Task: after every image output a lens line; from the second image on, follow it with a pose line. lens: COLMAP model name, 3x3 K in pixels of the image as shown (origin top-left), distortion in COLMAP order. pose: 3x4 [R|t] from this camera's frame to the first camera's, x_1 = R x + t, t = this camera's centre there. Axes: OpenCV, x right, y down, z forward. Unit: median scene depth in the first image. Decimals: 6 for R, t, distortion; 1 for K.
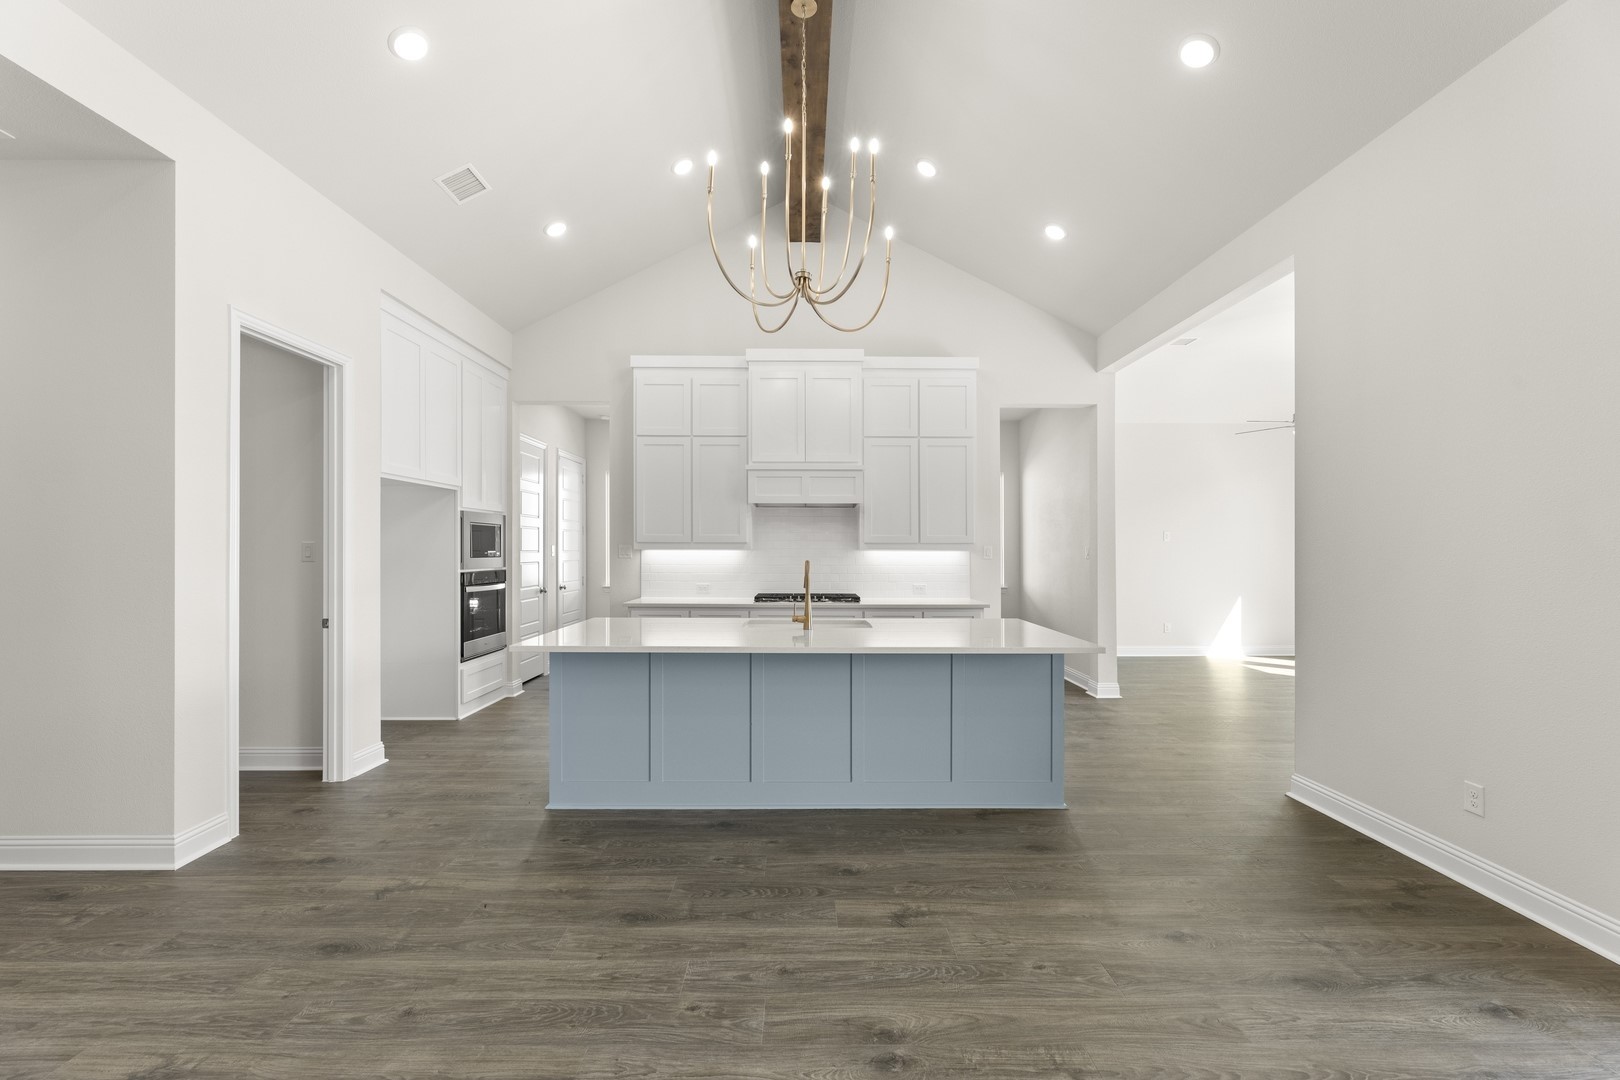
lens RADIAL K [[660.9, 0, 810.1], [0, 660.9, 552.4], [0, 0, 1]] dist [0.000314, 0.000485]
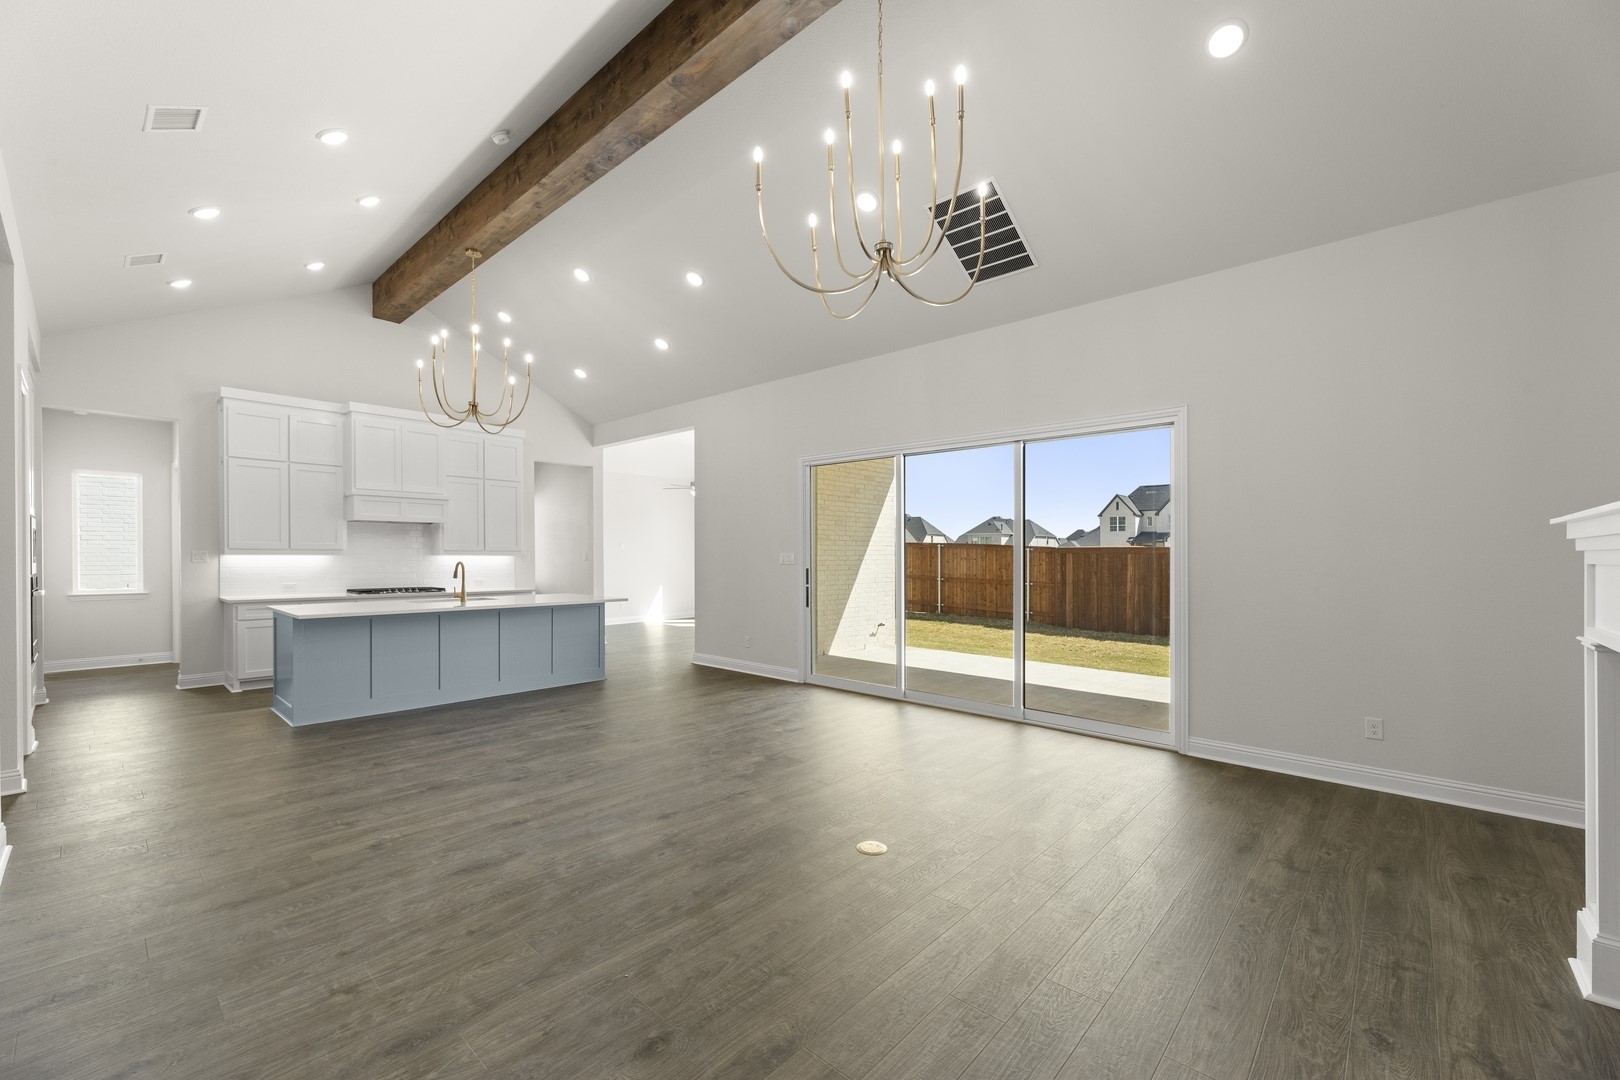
lens RADIAL K [[660.9, 0, 833.1], [0, 660.9, 563.2], [0, 0, 1]] dist [0.000314, 0.000485]
pose [[0.656374, -0.005502, 0.754416, -0.688189], [-0.003096, 0.999945, 0.009987, -0.005561], [-0.754429, -0.008891, 0.656321, -0.877063]]
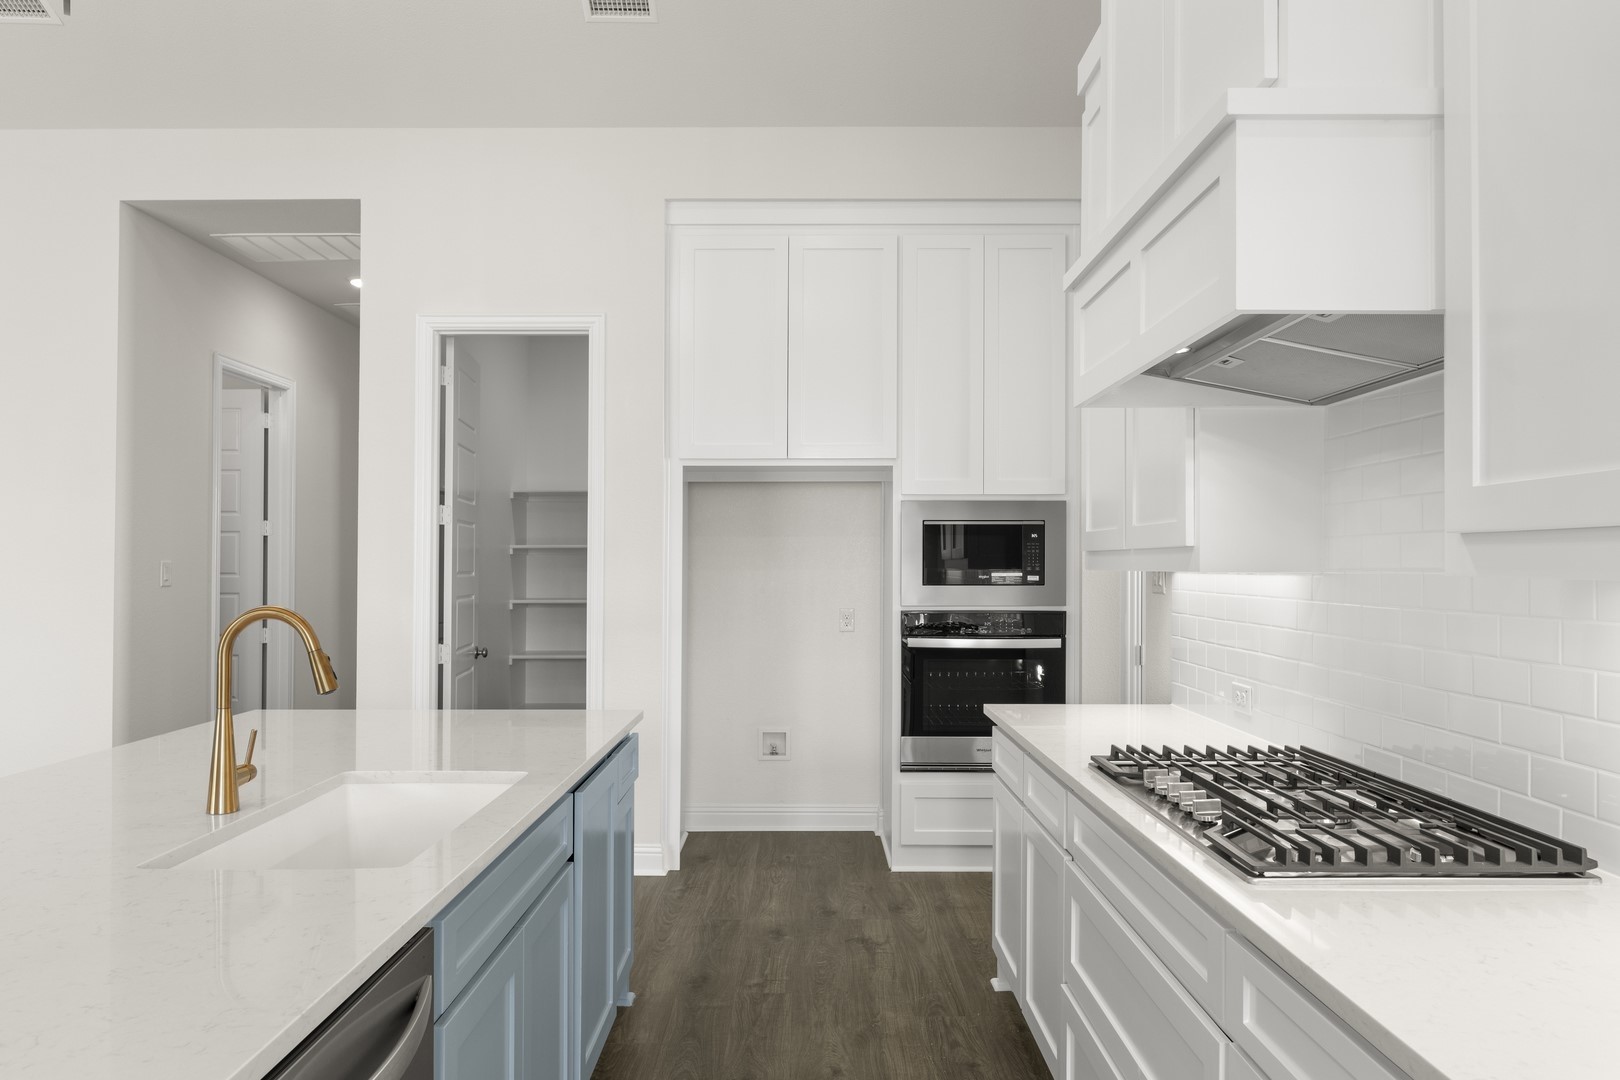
lens RADIAL K [[983.5, 0, 812.3], [0, 983.5, 551.9], [0, 0, 1]] dist [-0.002070, -0.000349]
pose [[0.004543, -0.014347, -0.999887, 0.438867], [-0.002052, 0.999895, -0.014356, -0.011474], [0.999988, 0.002117, 0.004513, 1.315232]]
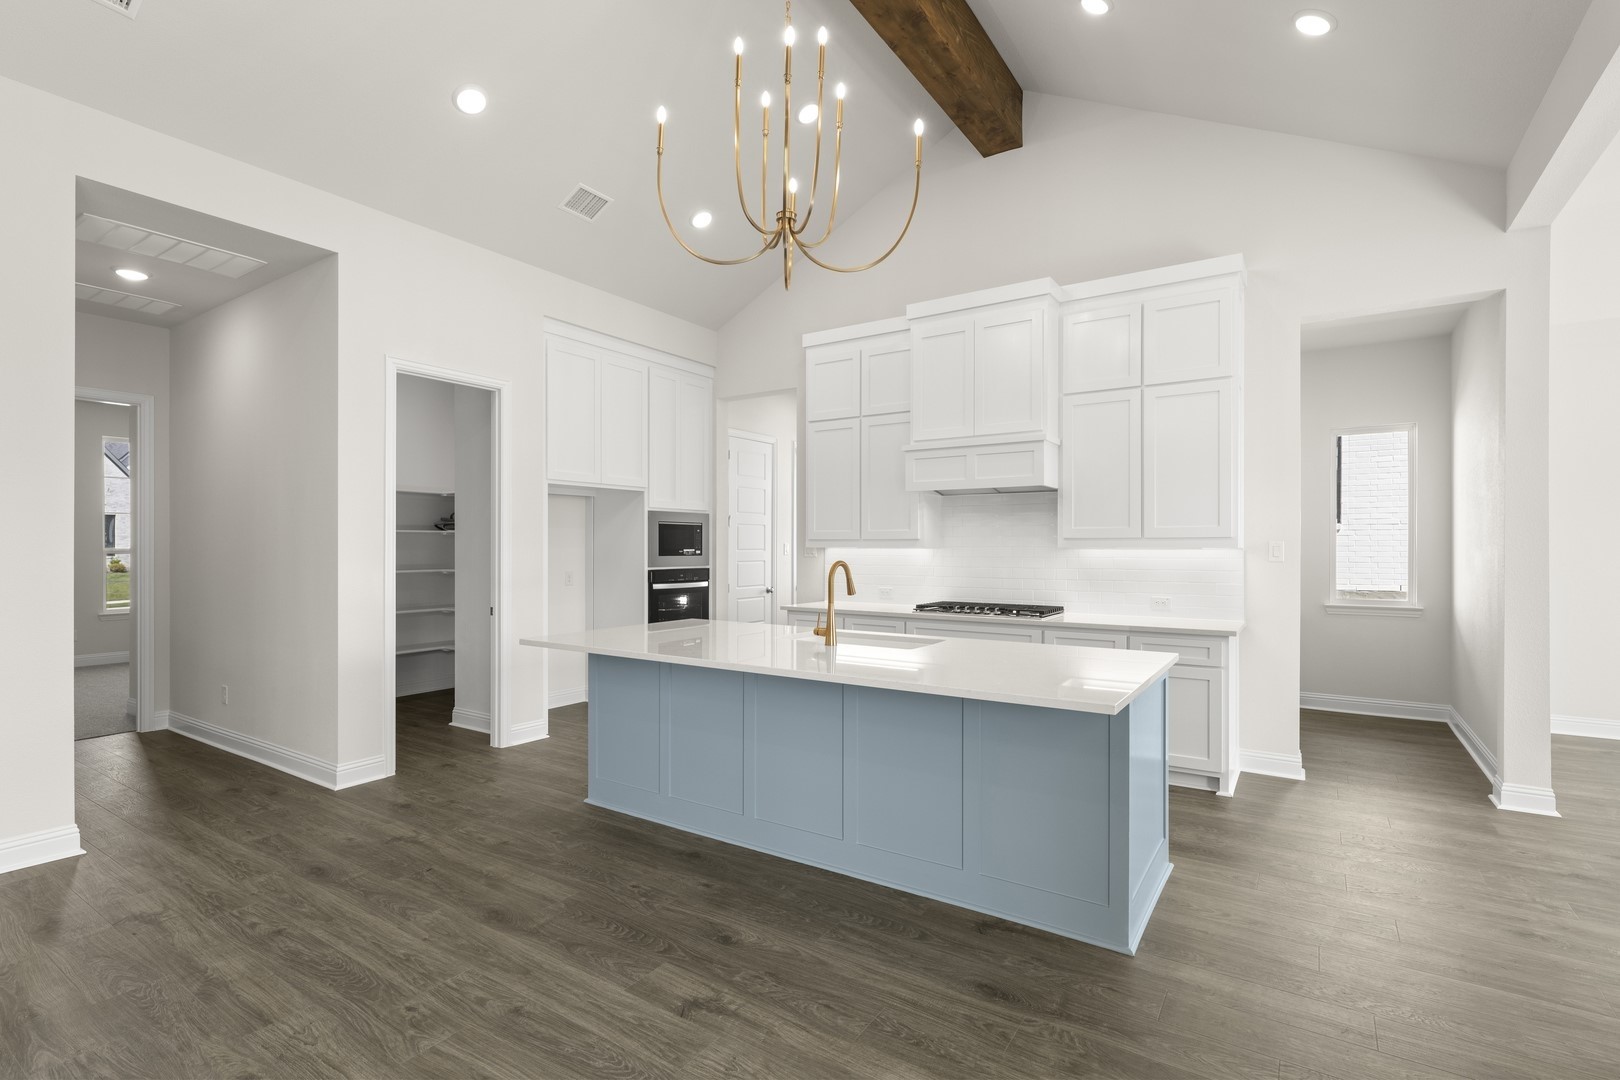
lens RADIAL K [[764.2, 0, 815.4], [0, 764.2, 555.5], [0, 0, 1]] dist [-0.000335, -0.001392]
pose [[0.826552, 0.004220, -0.562844, 0.526874], [-0.001239, 0.999983, 0.005678, 0.000600], [0.562859, -0.003996, 0.826543, 0.215880]]
